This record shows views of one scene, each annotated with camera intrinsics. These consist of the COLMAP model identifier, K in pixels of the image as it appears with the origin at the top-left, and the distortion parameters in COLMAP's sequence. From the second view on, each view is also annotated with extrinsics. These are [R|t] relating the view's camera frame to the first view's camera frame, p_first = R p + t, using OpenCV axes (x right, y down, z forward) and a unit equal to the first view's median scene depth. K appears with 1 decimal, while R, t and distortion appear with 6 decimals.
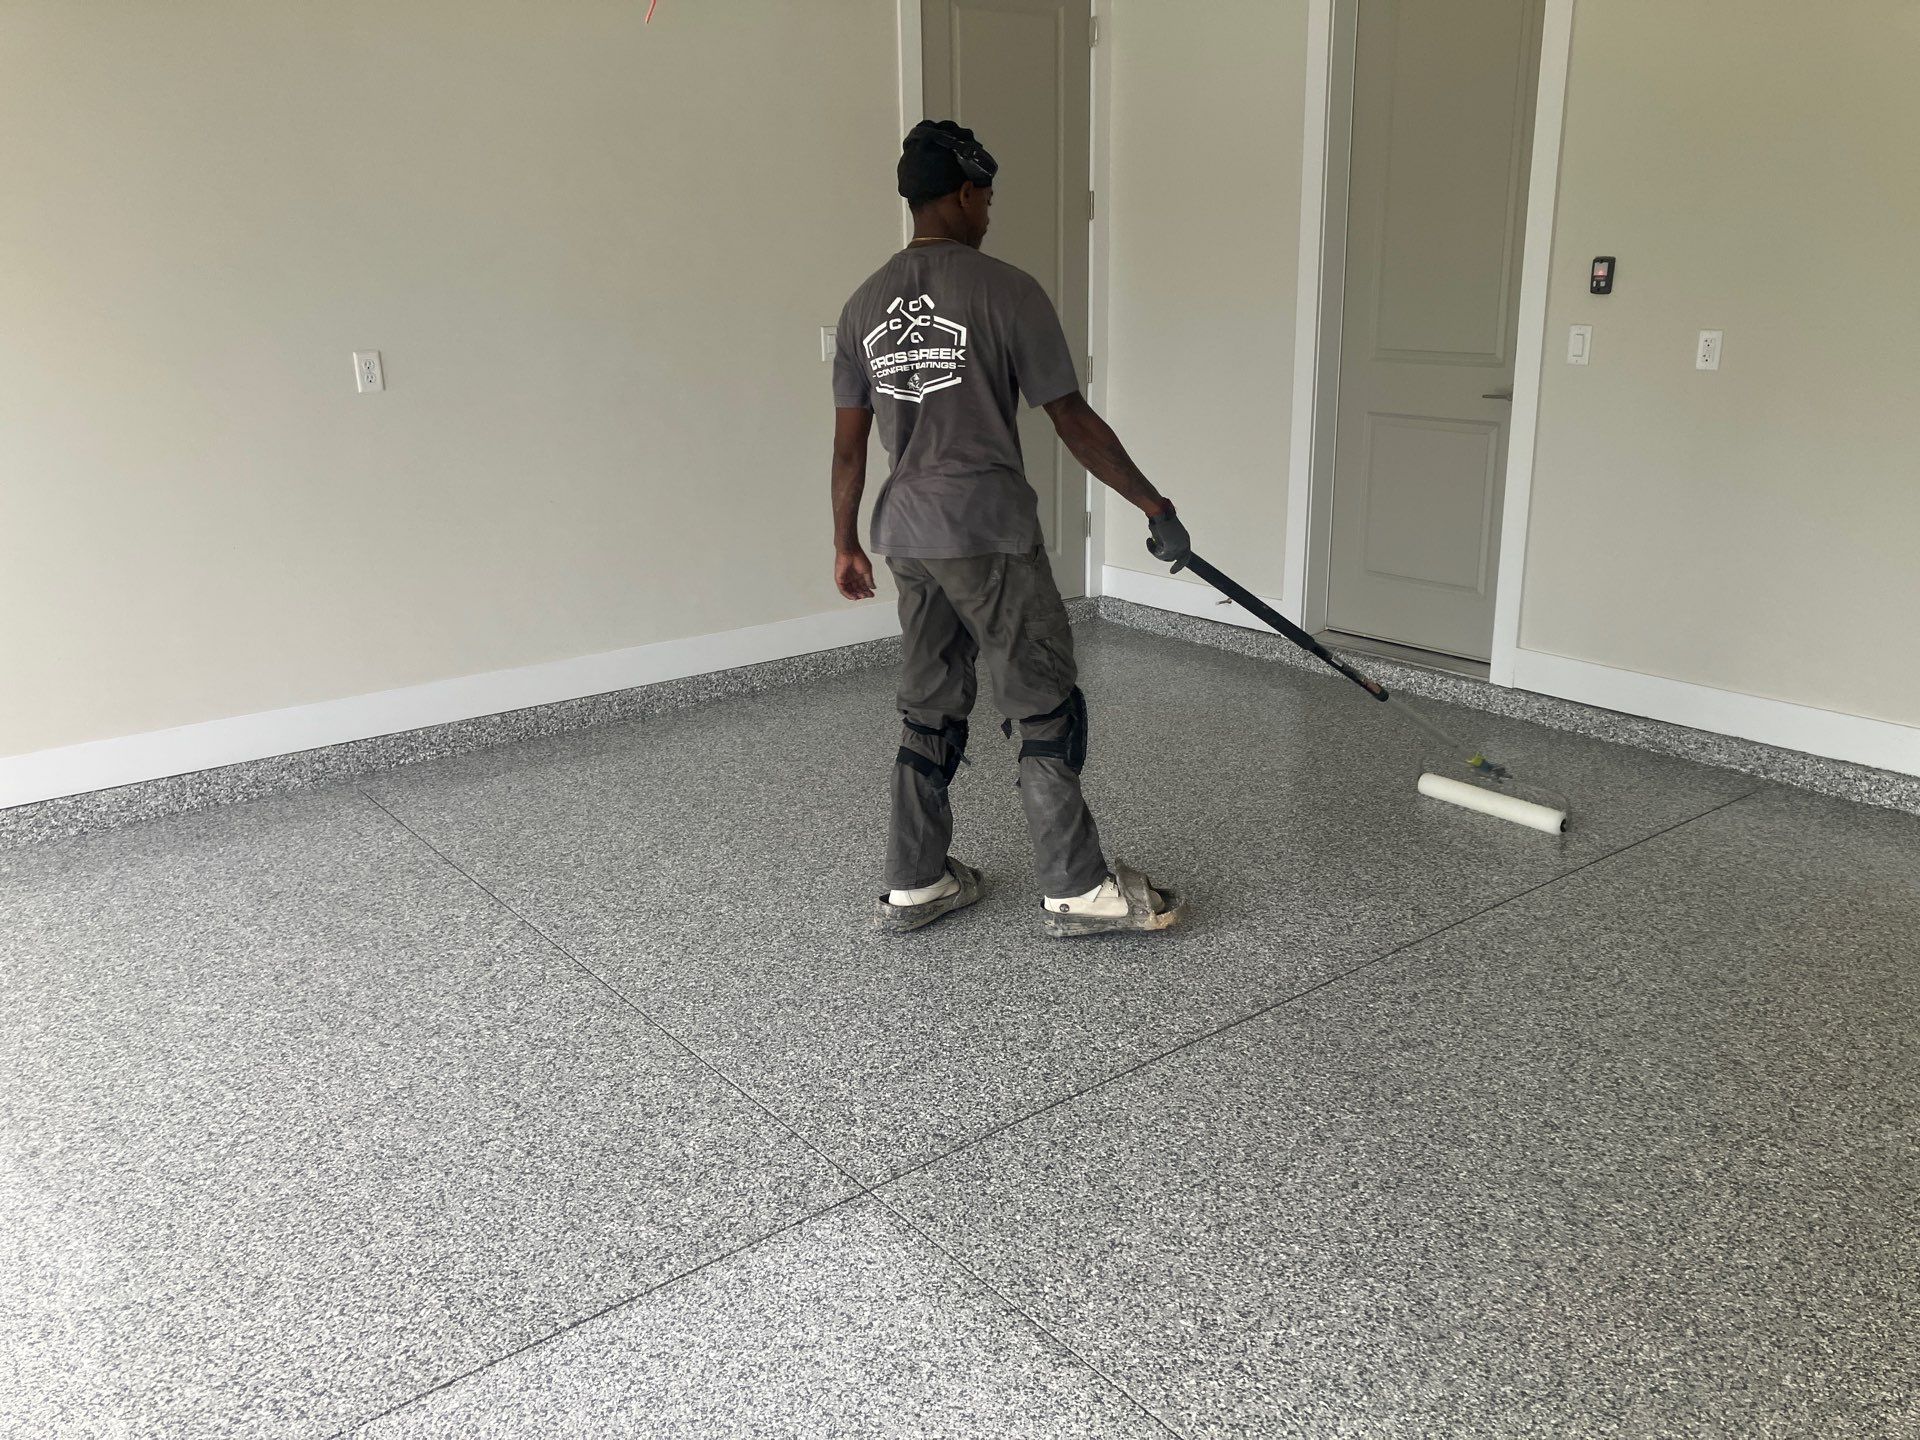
lens RADIAL K [[1560.3, 0, 955.6], [0, 1560.3, 736.5], [0, 0, 1]] dist [0.024837, -0.016927]
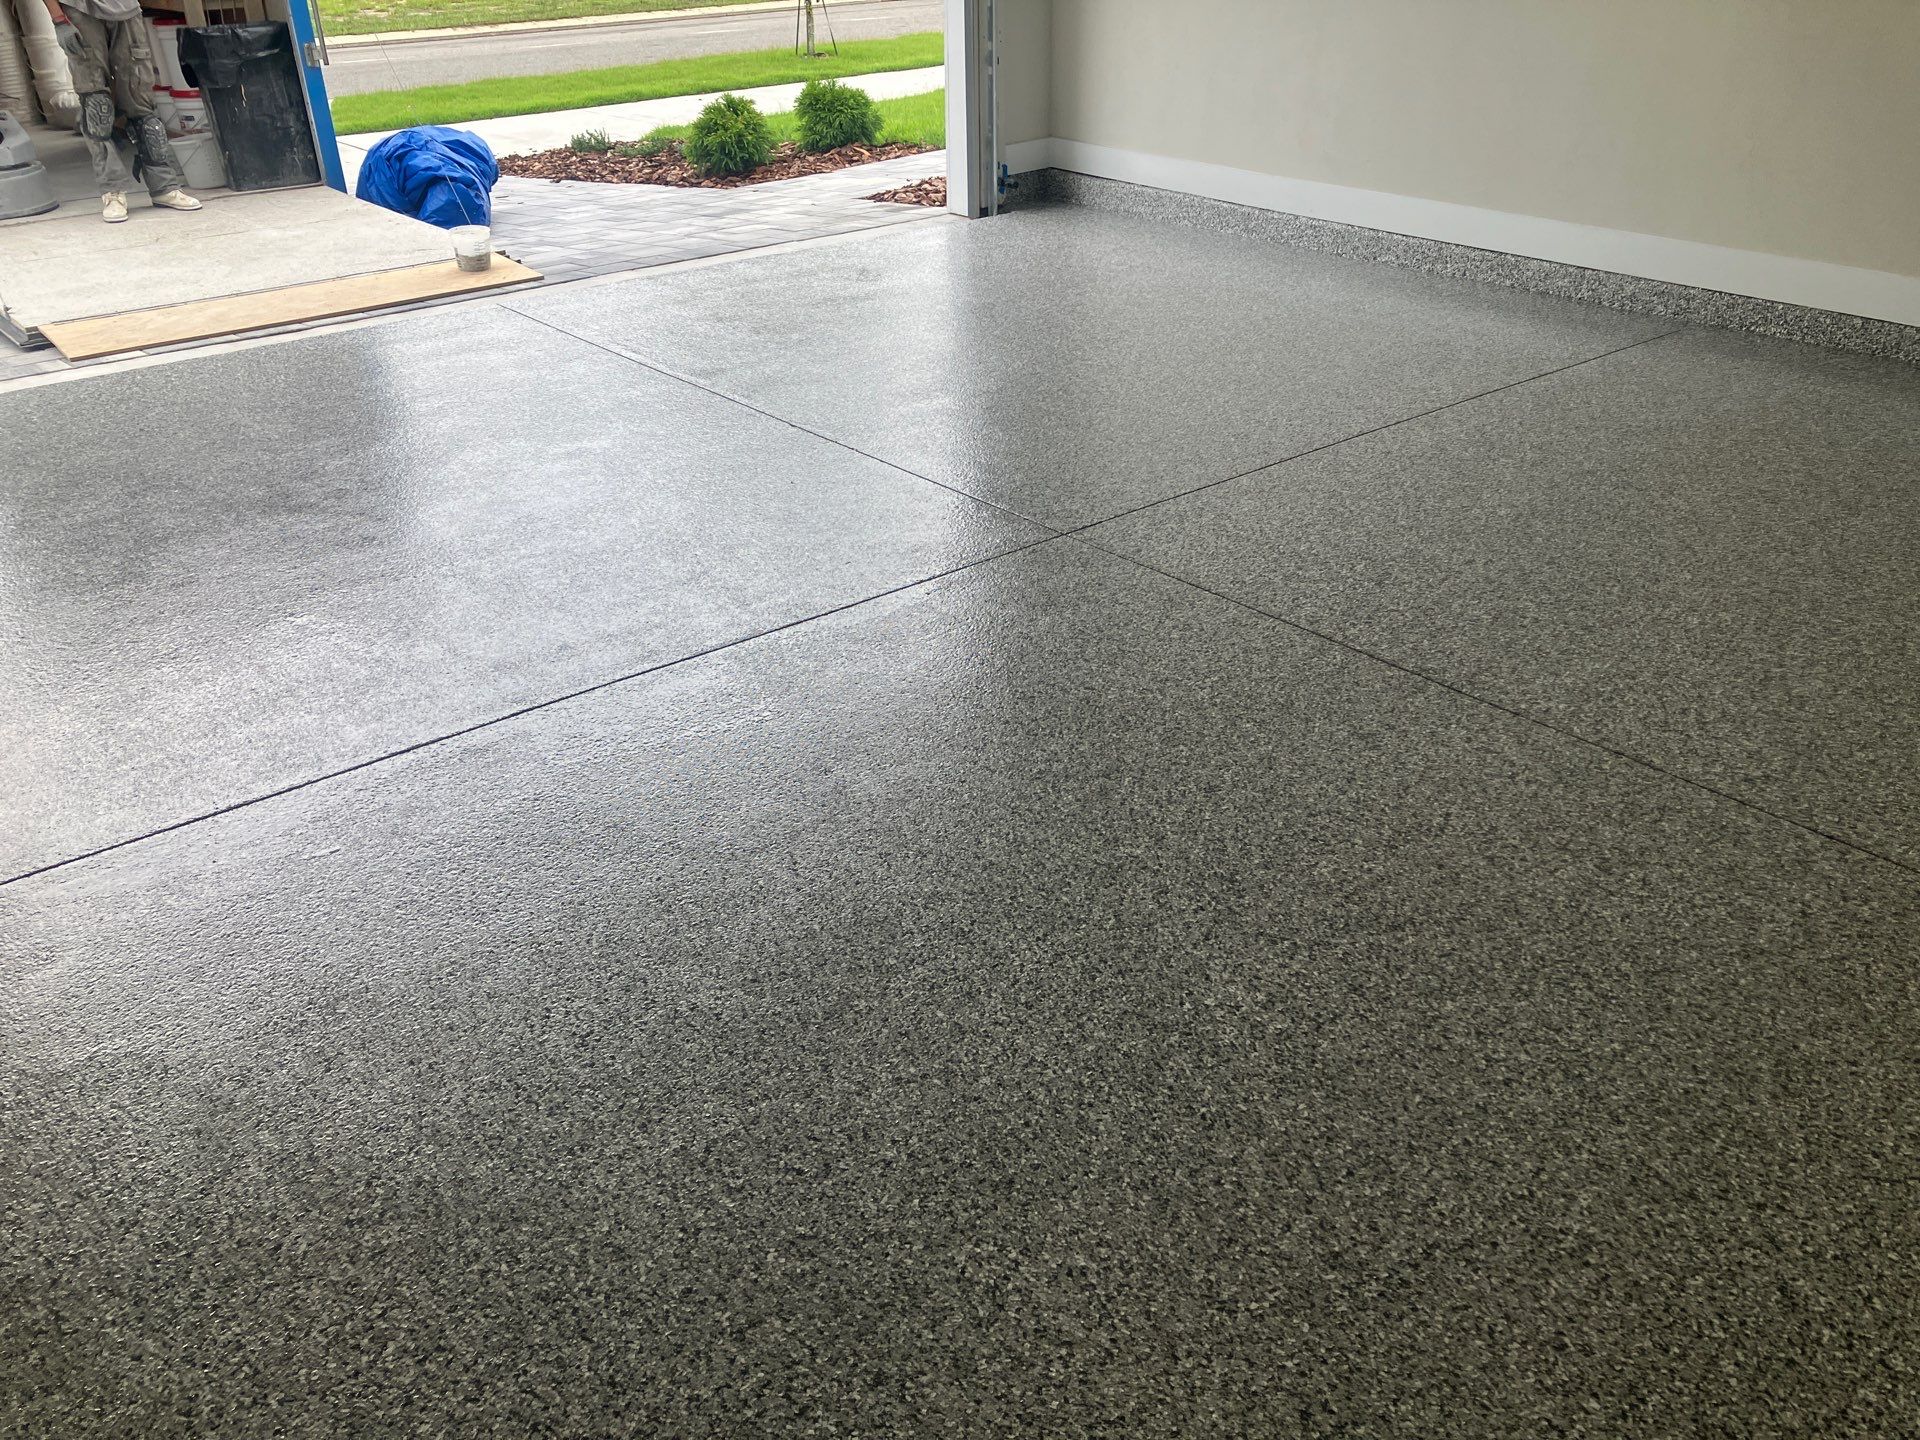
lens RADIAL K [[1560.3, 0, 965.1], [0, 1560.3, 731.0], [0, 0, 1]] dist [0.024837, -0.016927]
pose [[0.025088, 0.501639, -0.864713, 0.750273], [-0.278136, 0.834335, 0.475947, -0.124665], [0.960214, 0.228567, 0.160456, 0.434687]]
